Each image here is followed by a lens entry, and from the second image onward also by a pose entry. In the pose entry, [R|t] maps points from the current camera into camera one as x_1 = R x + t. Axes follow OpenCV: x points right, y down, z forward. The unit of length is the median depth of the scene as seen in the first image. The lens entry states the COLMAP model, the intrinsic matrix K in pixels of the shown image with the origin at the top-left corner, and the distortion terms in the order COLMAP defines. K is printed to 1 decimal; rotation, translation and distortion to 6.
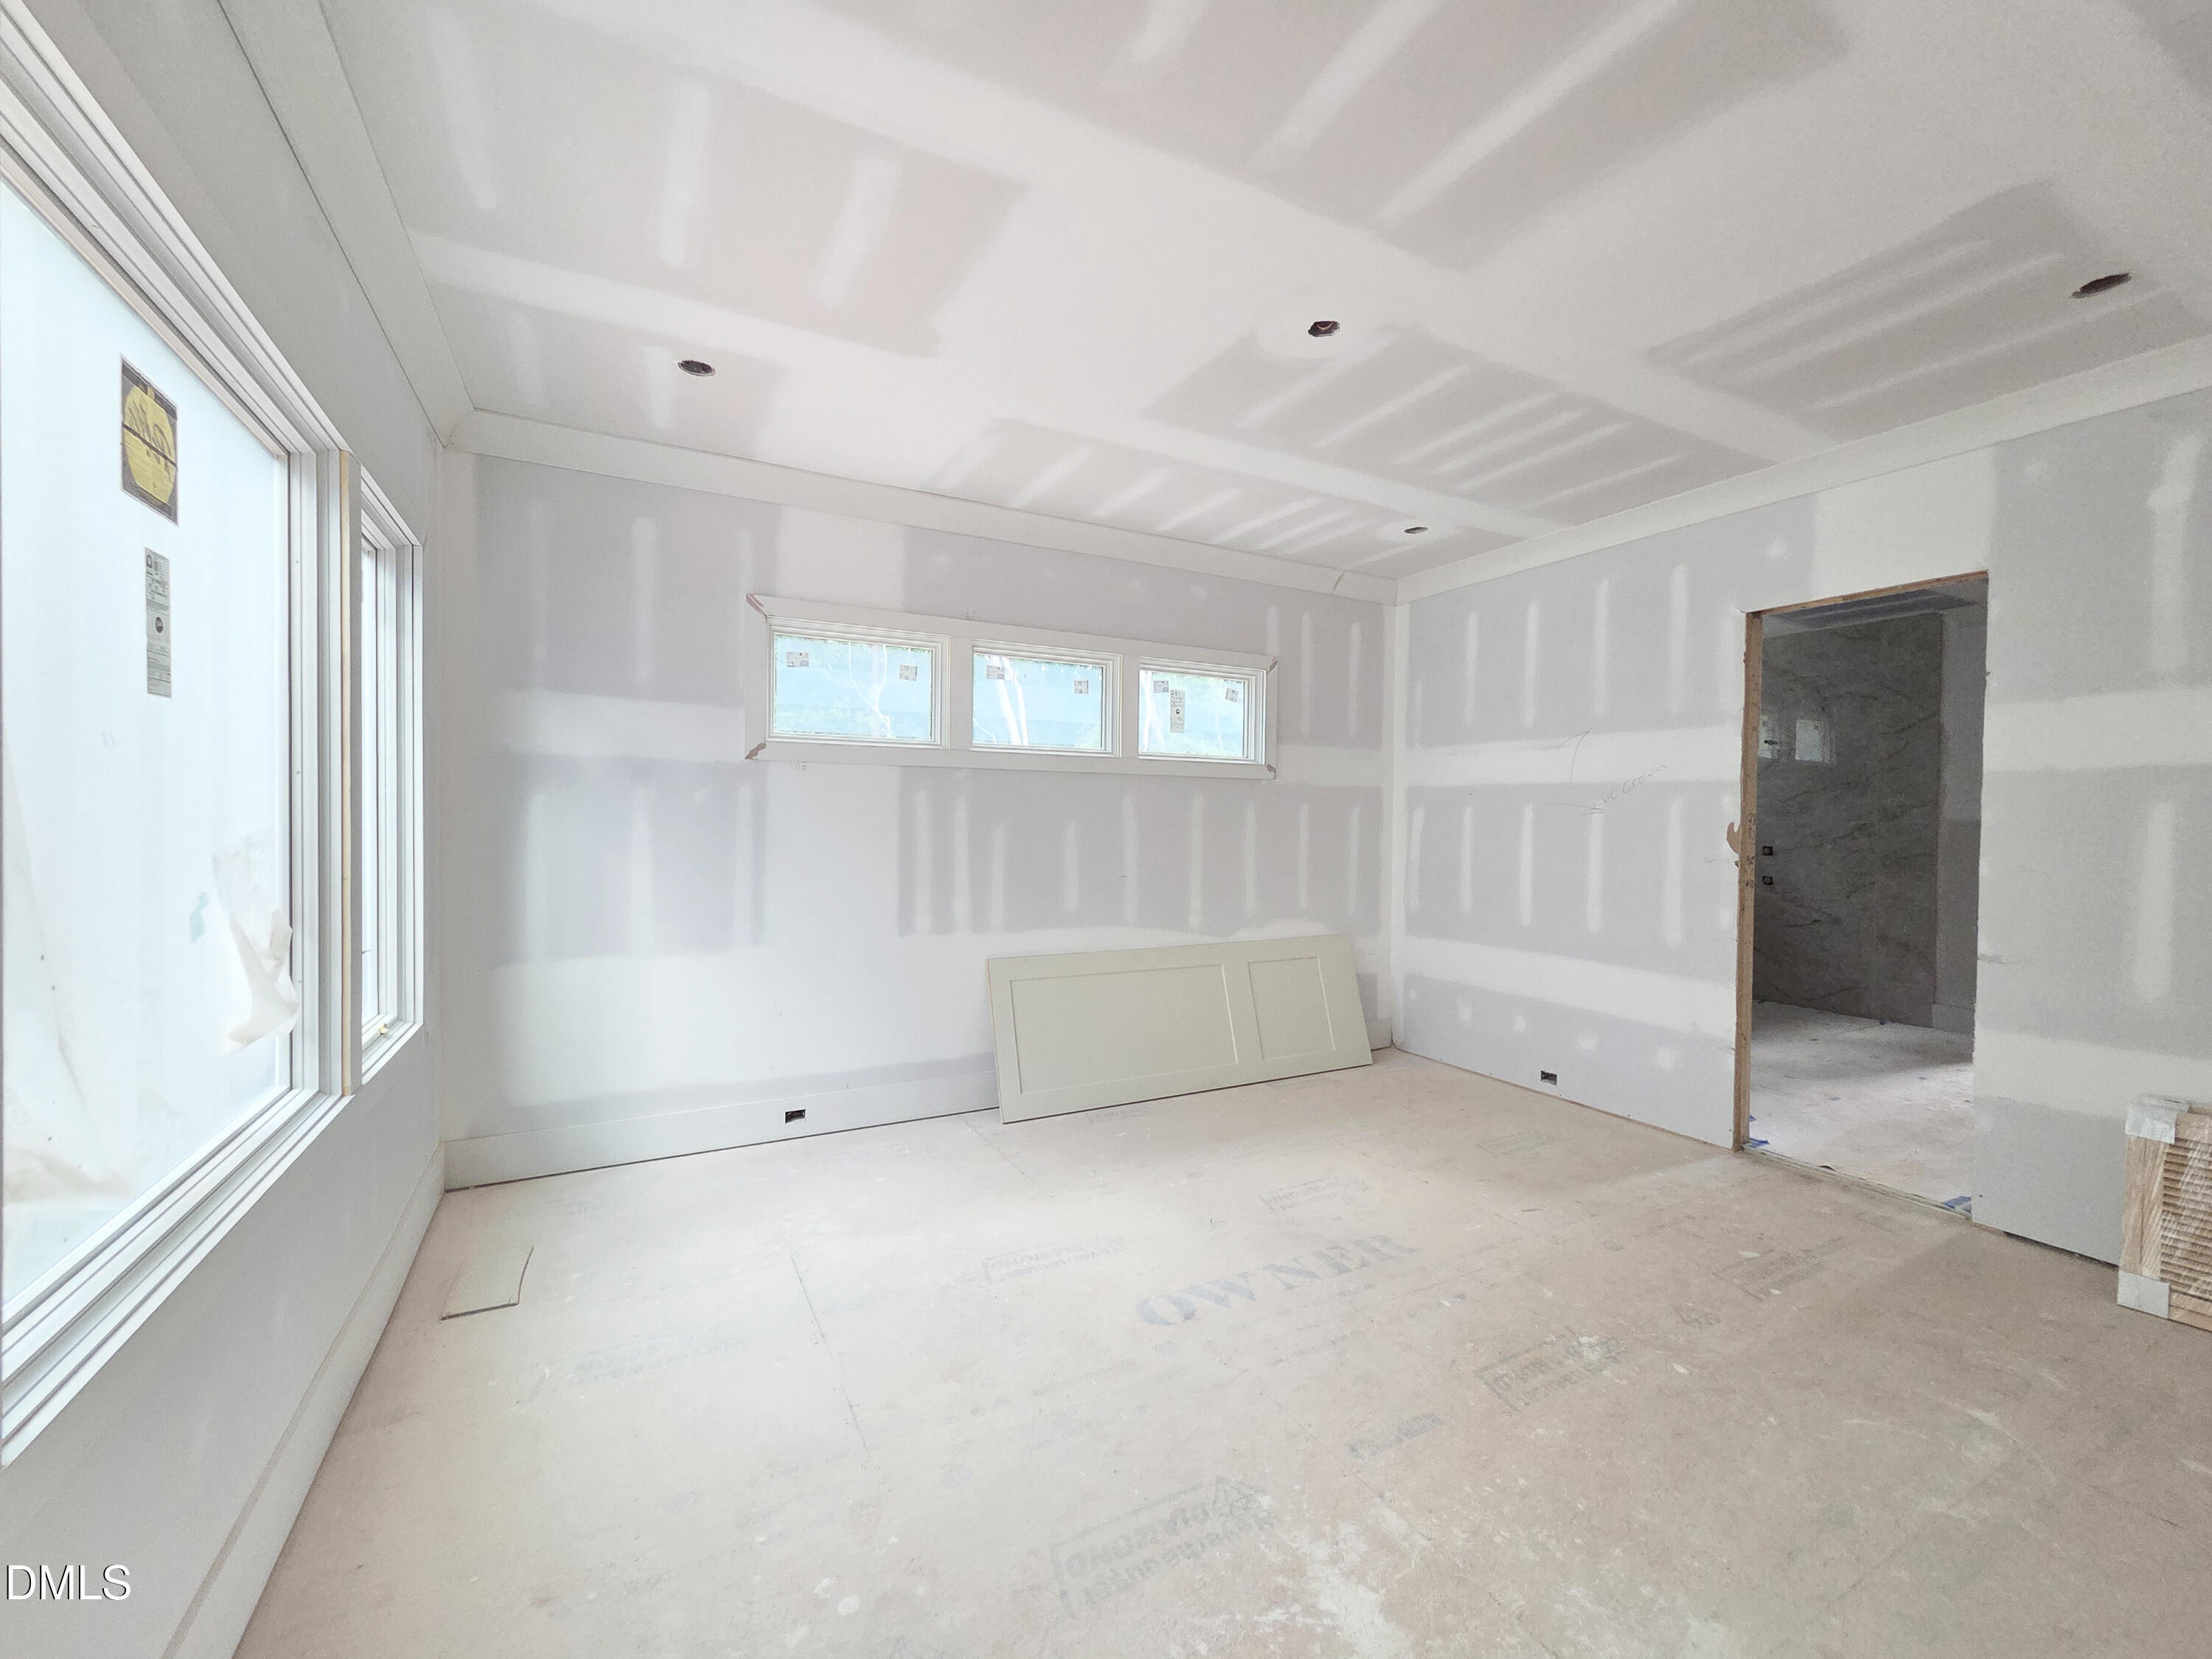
lens RADIAL K [[912.7, 0, 1102.1], [0, 912.7, 828.7], [0, 0, 1]] dist [0.001810, 0.000439]
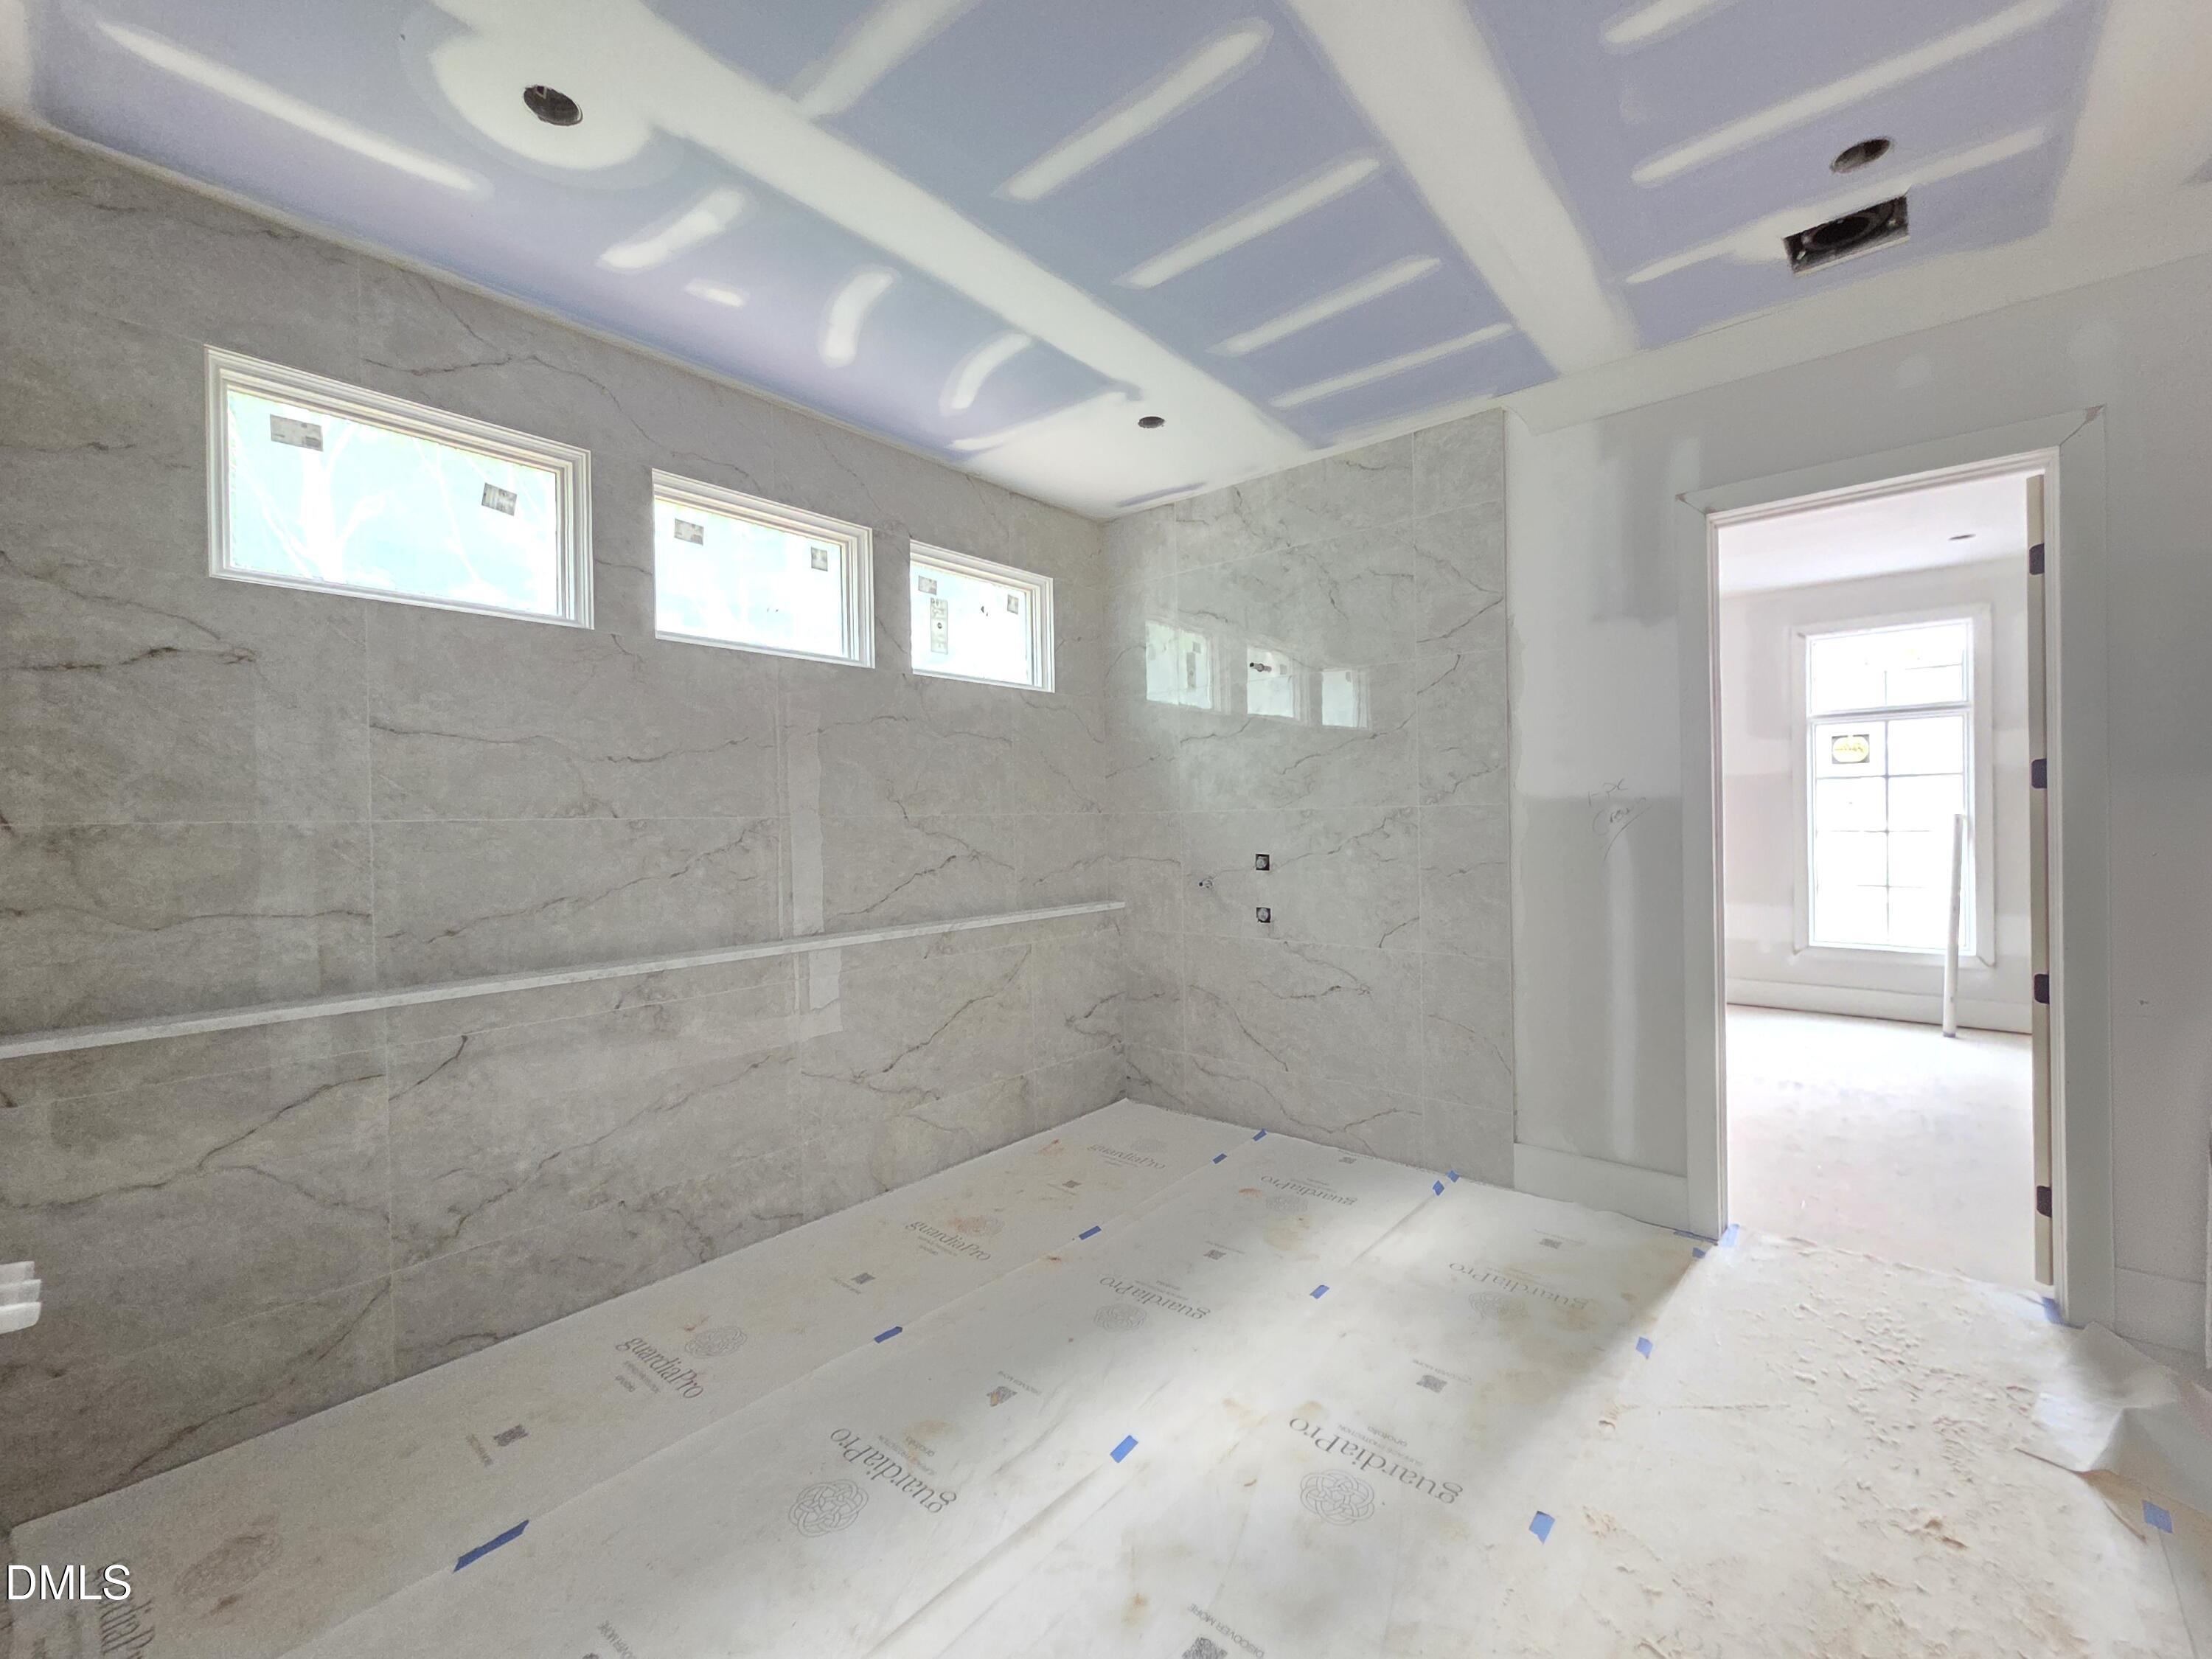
lens RADIAL K [[912.7, 0, 1109.7], [0, 912.7, 820.8], [0, 0, 1]] dist [0.001810, 0.000439]
pose [[0.928173, -0.031488, 0.370814, 0.472239], [0.032888, 0.999456, 0.002551, -0.005483], [-0.370693, 0.009828, 0.928704, 0.559908]]
